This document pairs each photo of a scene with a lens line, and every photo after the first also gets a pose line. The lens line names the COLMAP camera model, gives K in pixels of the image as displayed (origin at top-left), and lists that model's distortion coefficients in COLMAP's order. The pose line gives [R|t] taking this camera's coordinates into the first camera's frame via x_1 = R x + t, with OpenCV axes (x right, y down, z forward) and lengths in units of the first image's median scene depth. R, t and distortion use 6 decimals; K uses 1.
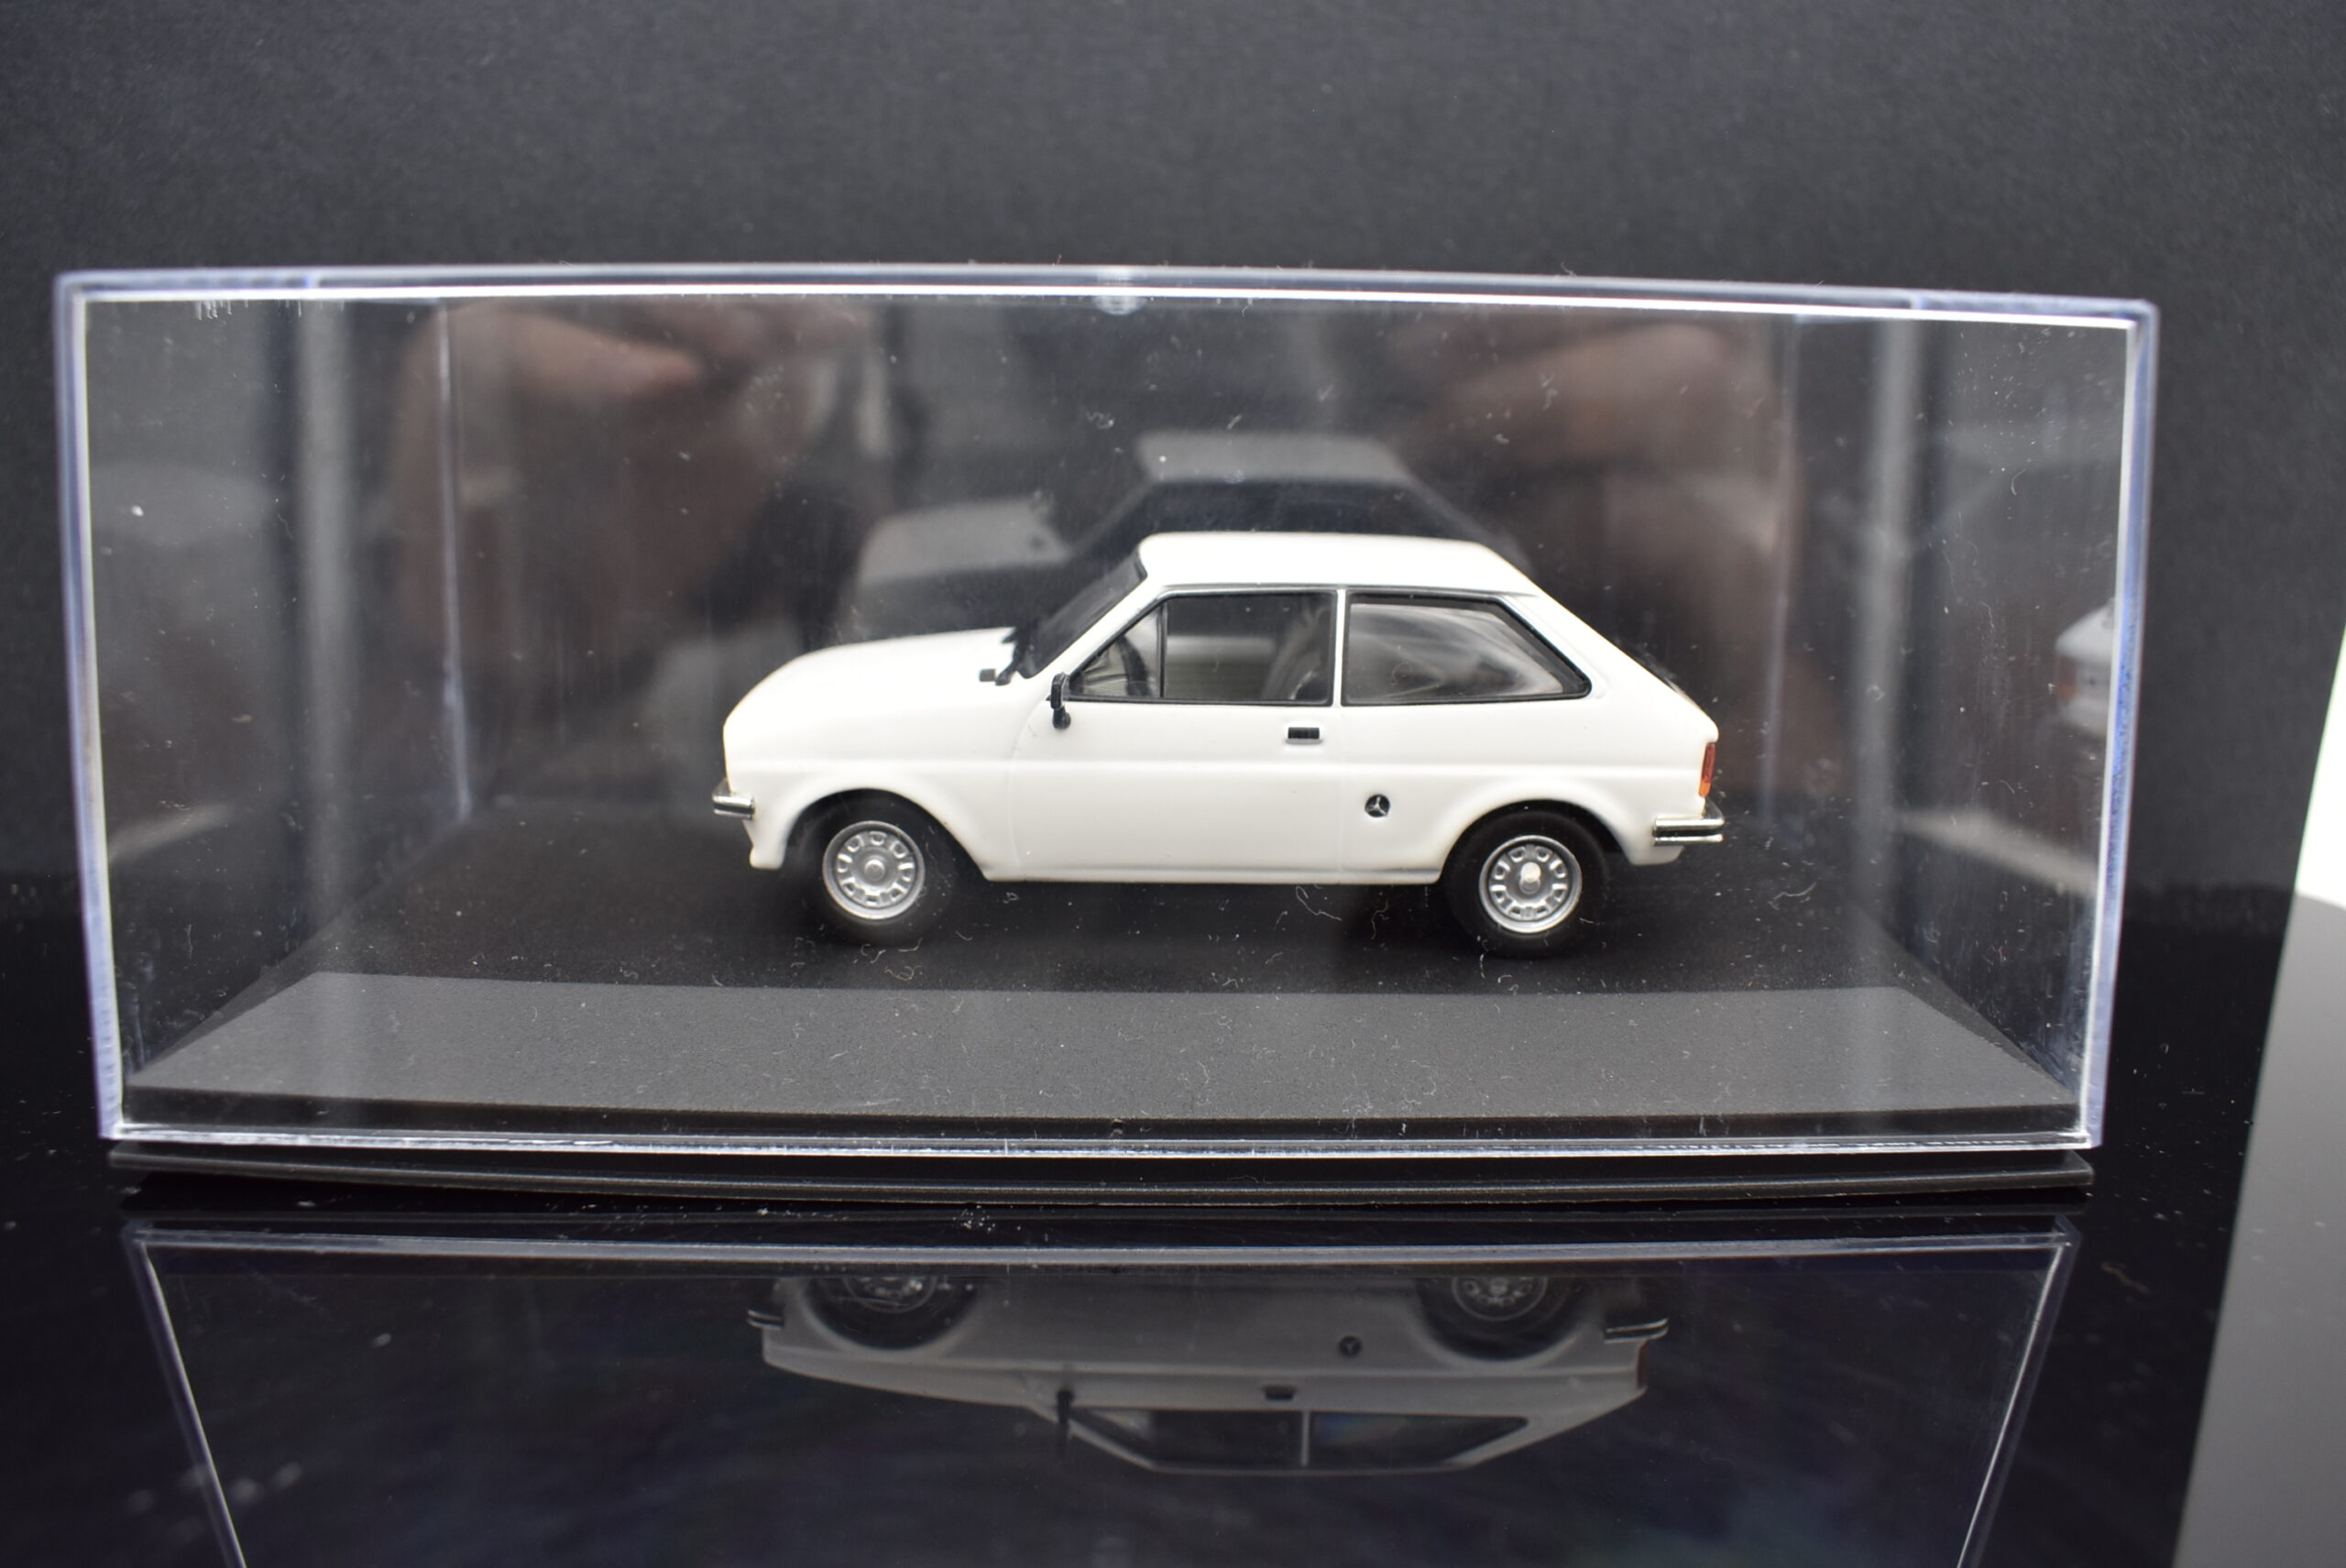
lens RADIAL K [[1730.5, 0, 1173.0], [0, 1730.5, 784.0], [0, 0, 1]] dist [-0.092821, 0.002489]
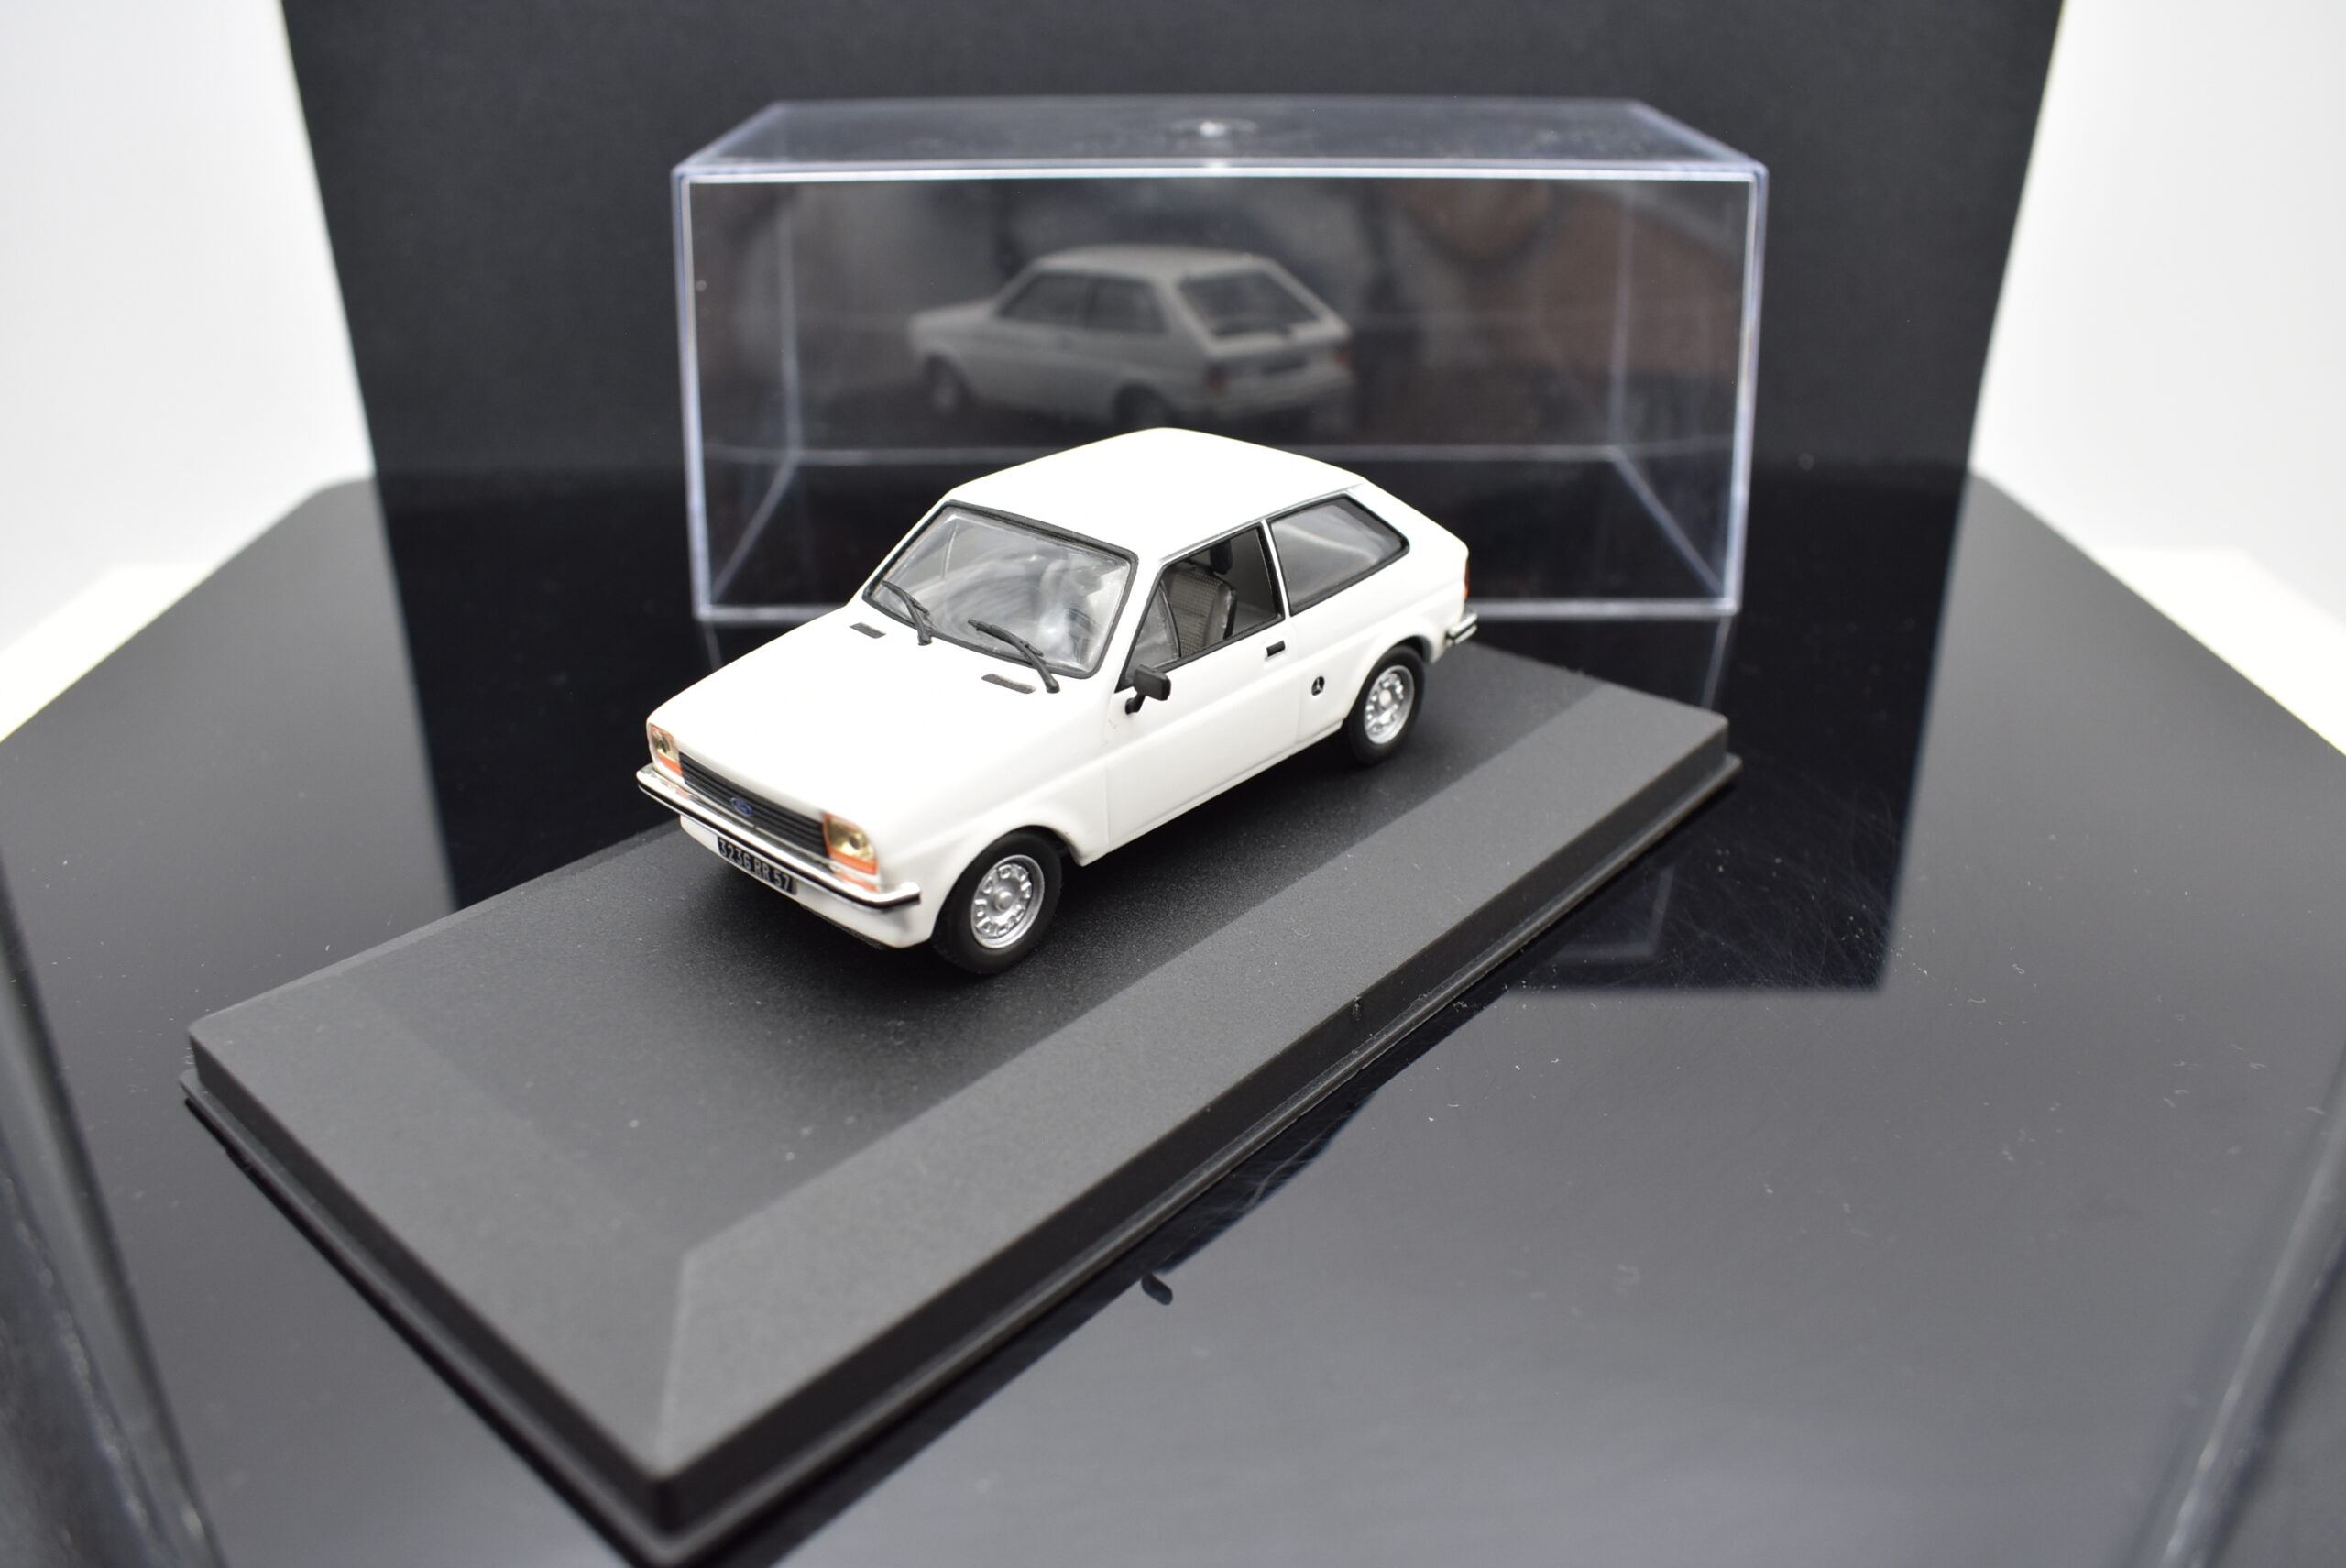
lens RADIAL K [[1730.5, 0, 1173.0], [0, 1730.5, 784.0], [0, 0, 1]] dist [-0.092821, 0.002489]
pose [[0.681246, -0.355180, 0.640117, -0.743646], [0.231196, 0.934047, 0.272221, -0.273909], [-0.694587, -0.037457, 0.718433, 0.193345]]
